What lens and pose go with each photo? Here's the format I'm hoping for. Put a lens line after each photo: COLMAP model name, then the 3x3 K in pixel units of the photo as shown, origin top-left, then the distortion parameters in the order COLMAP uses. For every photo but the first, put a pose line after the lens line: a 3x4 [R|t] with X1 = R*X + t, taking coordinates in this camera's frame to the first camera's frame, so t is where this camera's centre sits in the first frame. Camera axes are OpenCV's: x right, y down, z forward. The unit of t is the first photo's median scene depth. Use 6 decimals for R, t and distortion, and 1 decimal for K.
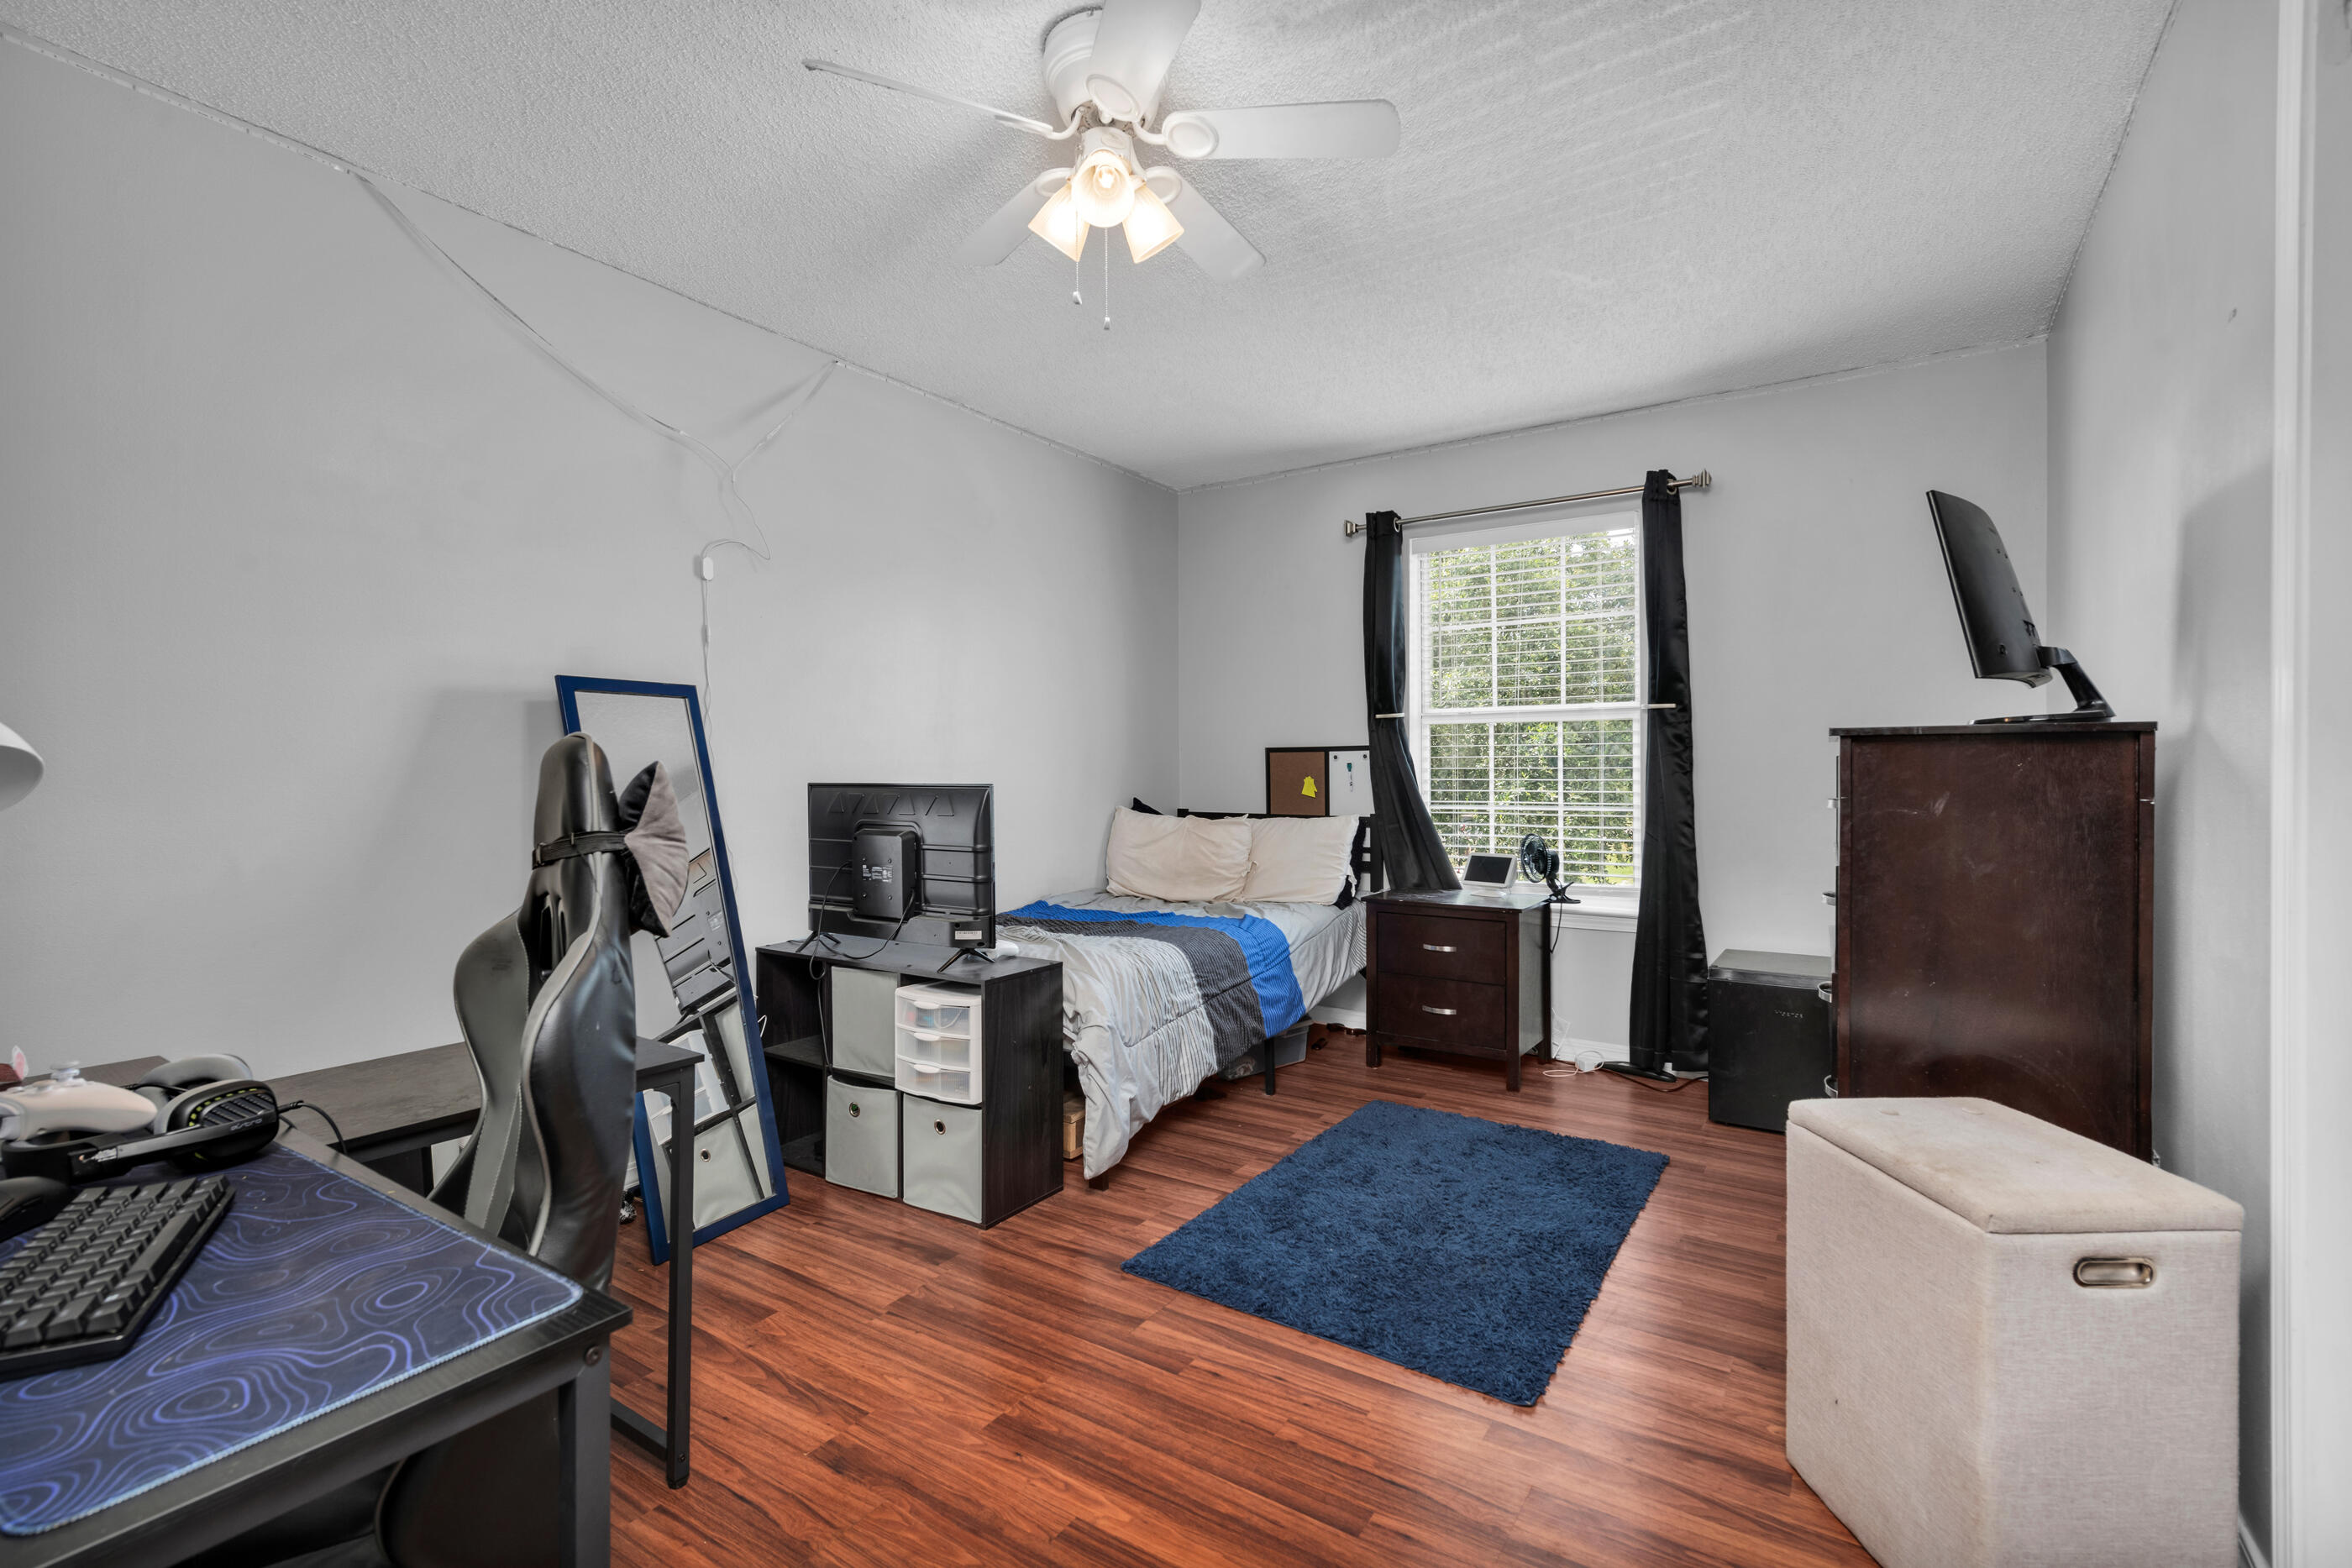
lens RADIAL K [[1111.2, 0, 1201.0], [0, 1111.2, 779.0], [0, 0, 1]] dist [0.000232, -0.000262]
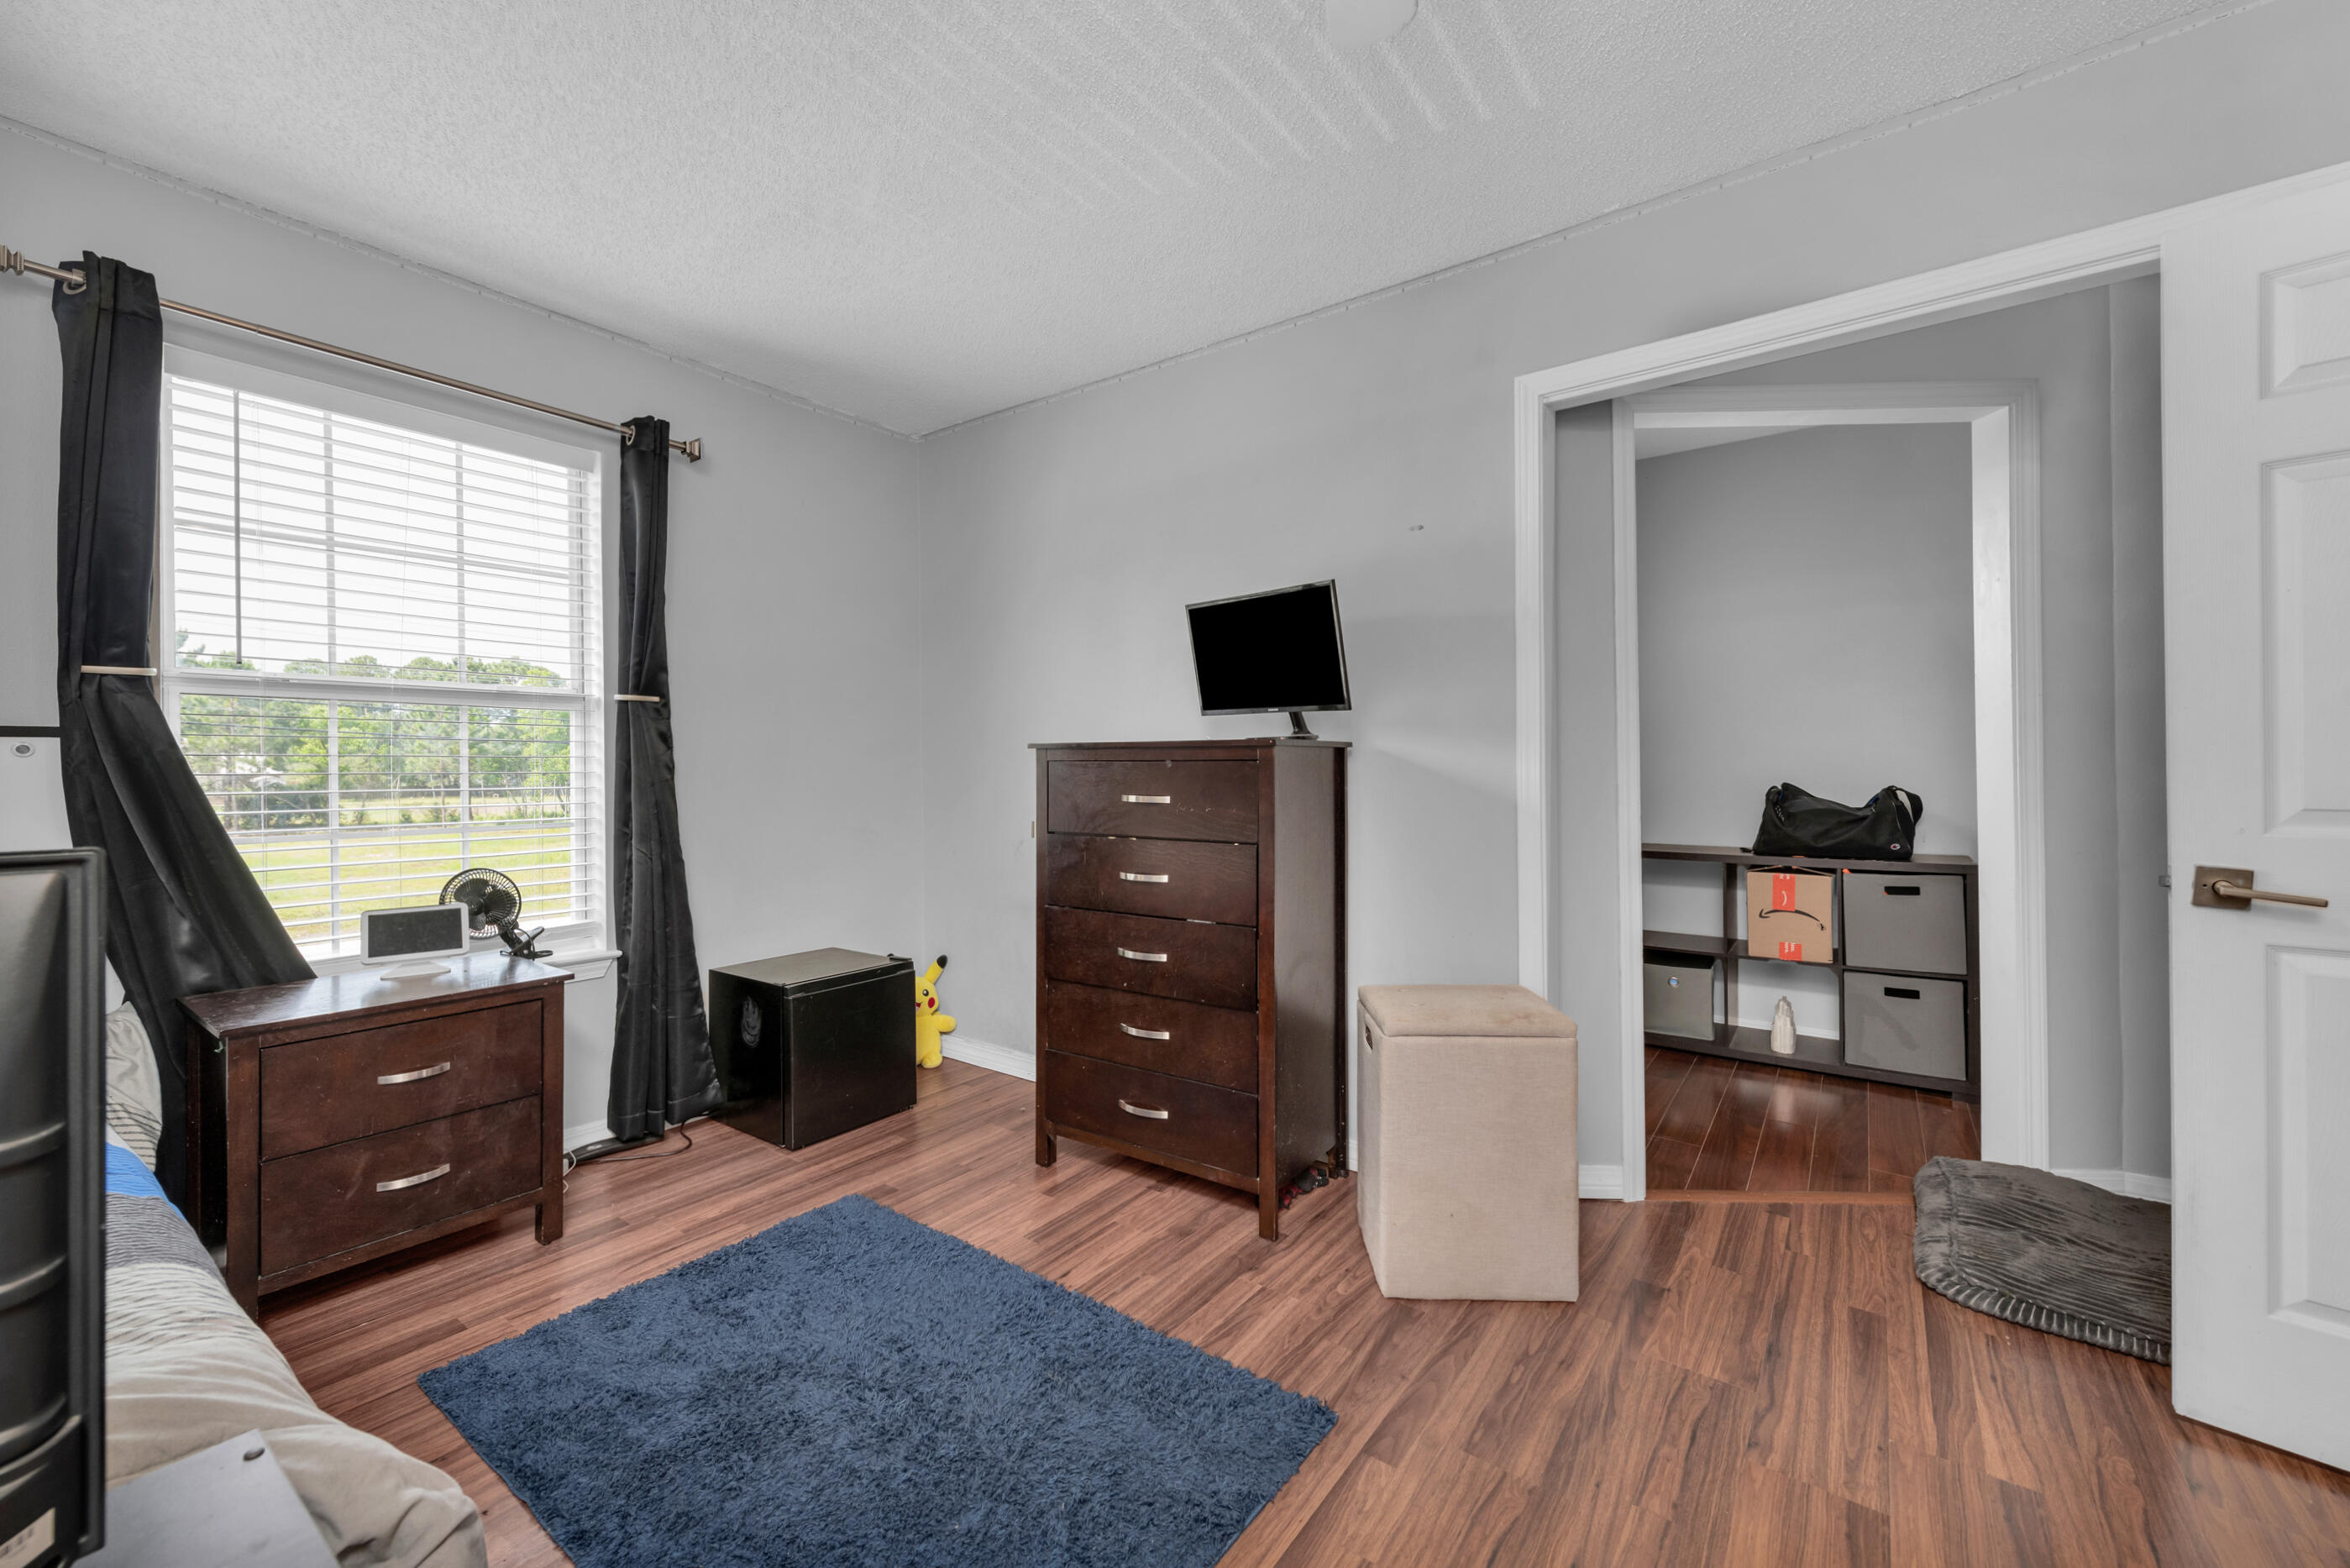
lens RADIAL K [[923.8, 0, 1175.0], [0, 923.8, 784.0], [0, 0, 1]] dist [-0.000264, -0.000064]
pose [[0.036311, -0.008465, 0.999305, -0.298669], [0.023238, 0.999701, 0.007624, 0.002914], [-0.999070, 0.022945, 0.036497, 0.645191]]
